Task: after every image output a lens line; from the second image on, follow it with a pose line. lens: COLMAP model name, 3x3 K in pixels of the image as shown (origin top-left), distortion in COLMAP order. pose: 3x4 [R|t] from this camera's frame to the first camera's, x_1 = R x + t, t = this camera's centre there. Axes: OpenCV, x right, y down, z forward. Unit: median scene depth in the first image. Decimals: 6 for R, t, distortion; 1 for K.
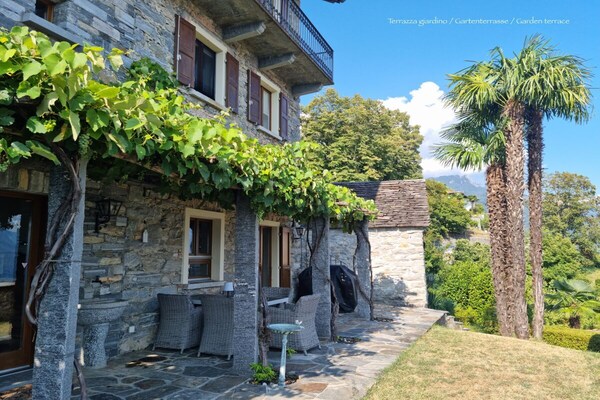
lens RADIAL K [[460.4, 0, 298.2], [0, 460.4, 200.8], [0, 0, 1]] dist [-0.004090, -0.002951]
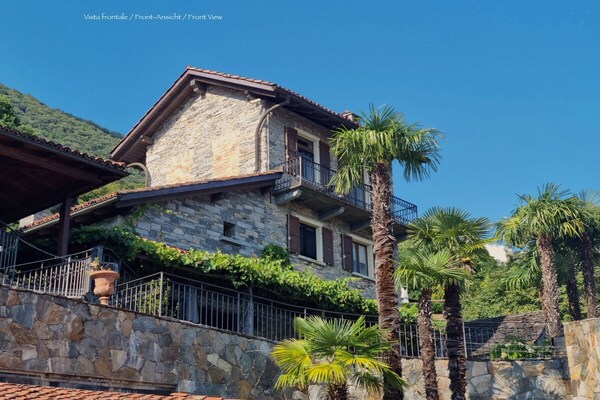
lens RADIAL K [[692.2, 0, 300.0], [0, 692.2, 200.7], [0, 0, 1]] dist [0.069017, 0.000000]
pose [[0.947900, -0.144940, -0.283688, 0.543342], [0.063177, 0.958346, -0.278536, 0.284864], [0.312242, 0.246101, 0.917572, -1.430993]]
